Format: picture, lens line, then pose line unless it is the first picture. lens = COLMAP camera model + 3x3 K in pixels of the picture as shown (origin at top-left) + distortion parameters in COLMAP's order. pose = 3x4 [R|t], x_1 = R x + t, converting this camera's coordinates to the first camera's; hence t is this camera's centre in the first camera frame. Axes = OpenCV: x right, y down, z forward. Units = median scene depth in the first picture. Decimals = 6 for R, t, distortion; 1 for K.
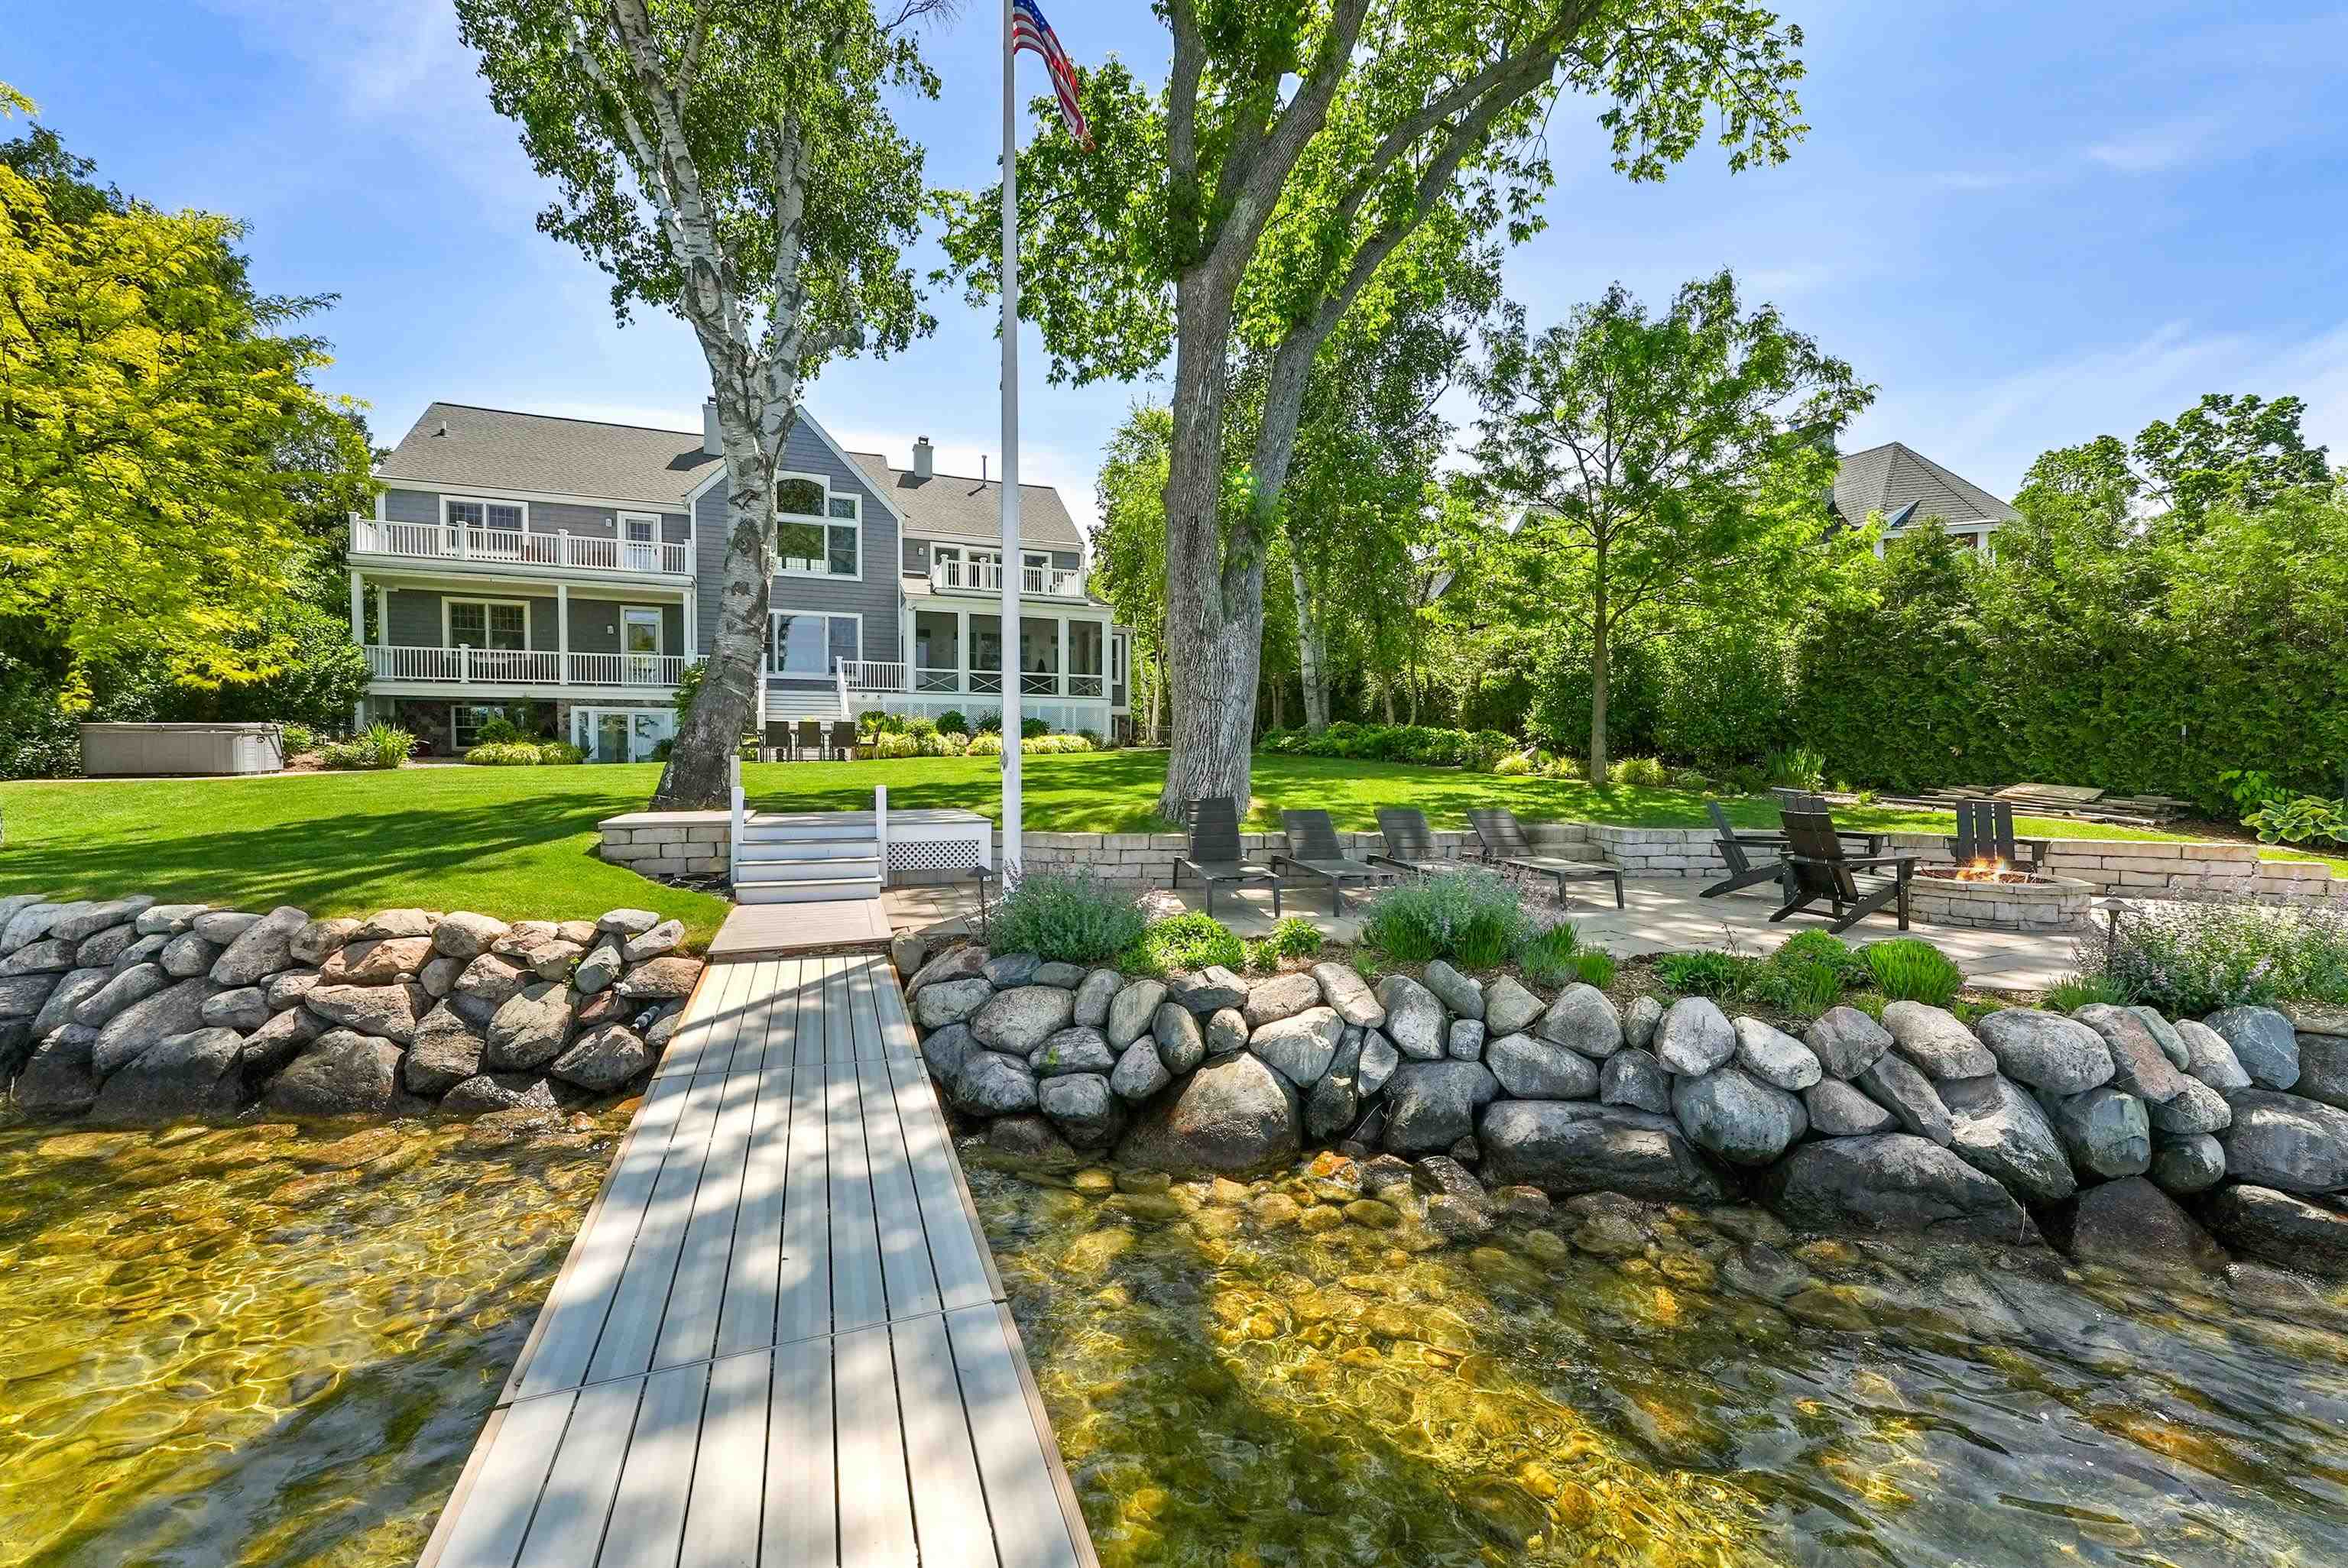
lens RADIAL K [[957.1, 0, 1172.0], [0, 957.1, 774.1], [0, 0, 1]] dist [0.001532, 0.000111]
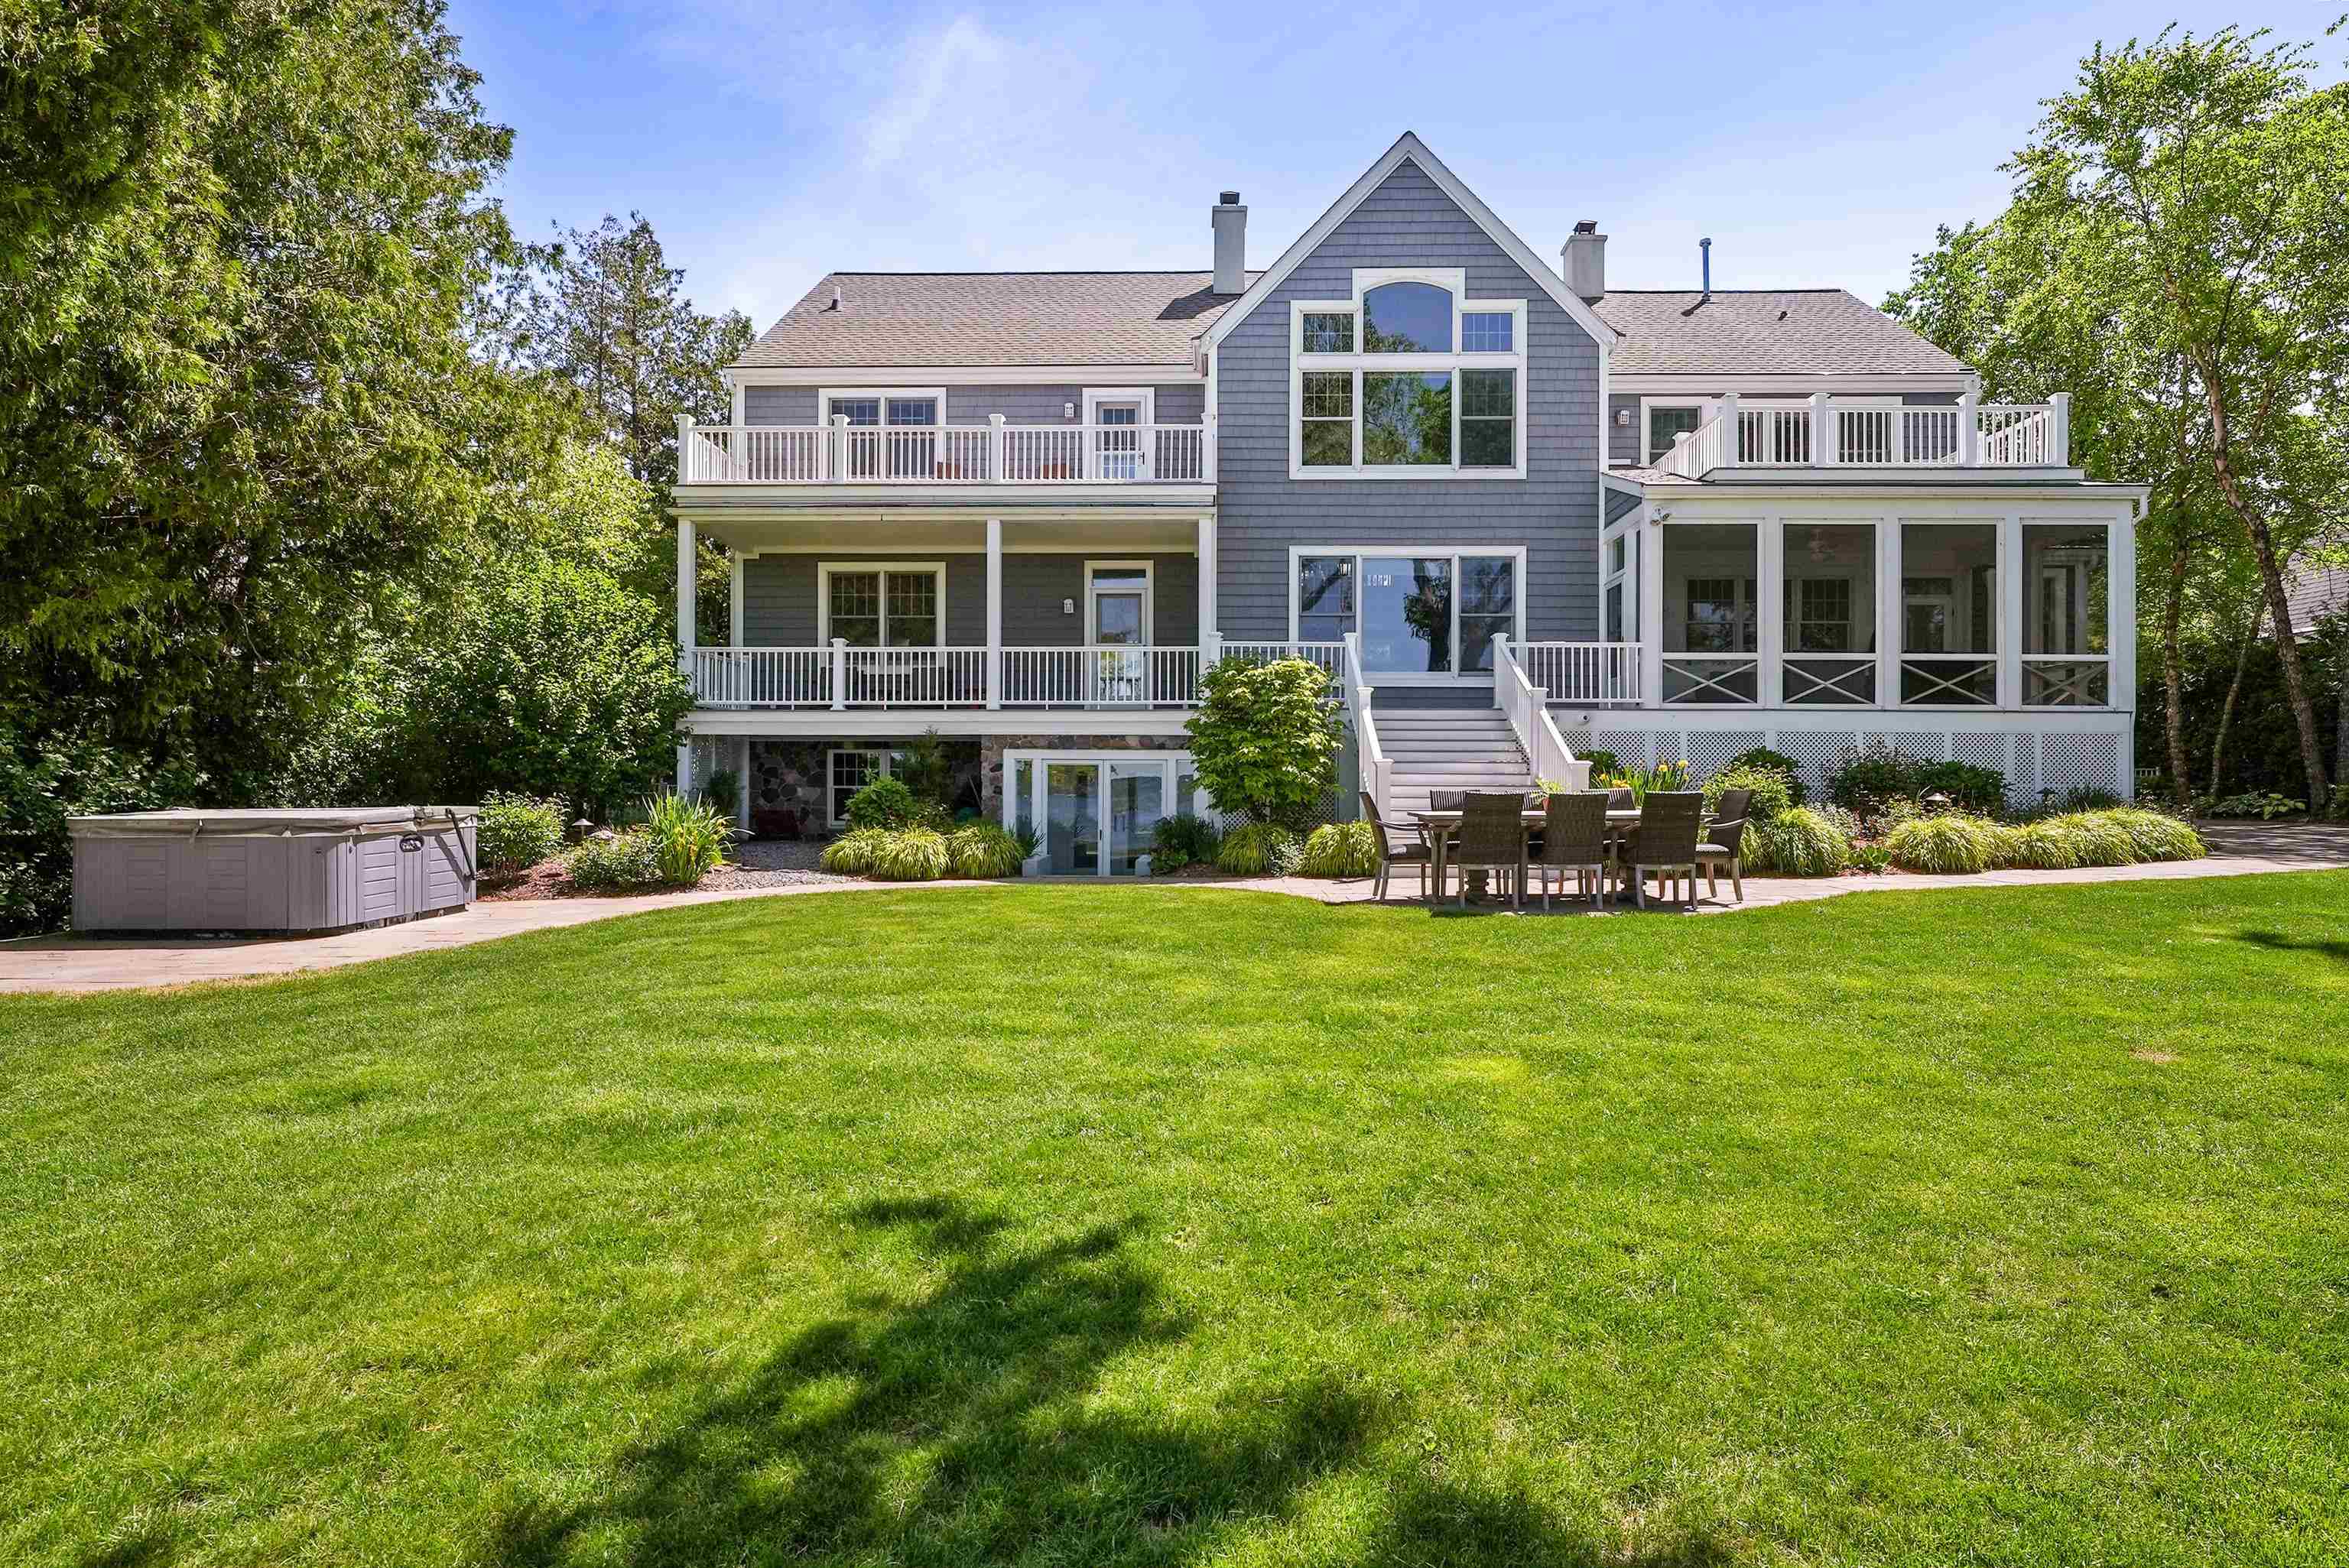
lens RADIAL K [[1169.0, 0, 1173.8], [0, 1169.0, 781.7], [0, 0, 1]] dist [0.003587, 0.000062]
pose [[0.911150, 0.002741, -0.412065, -0.269967], [-0.010956, 0.999786, -0.017575, -0.041602], [0.411929, 0.020528, 0.910985, 0.440893]]
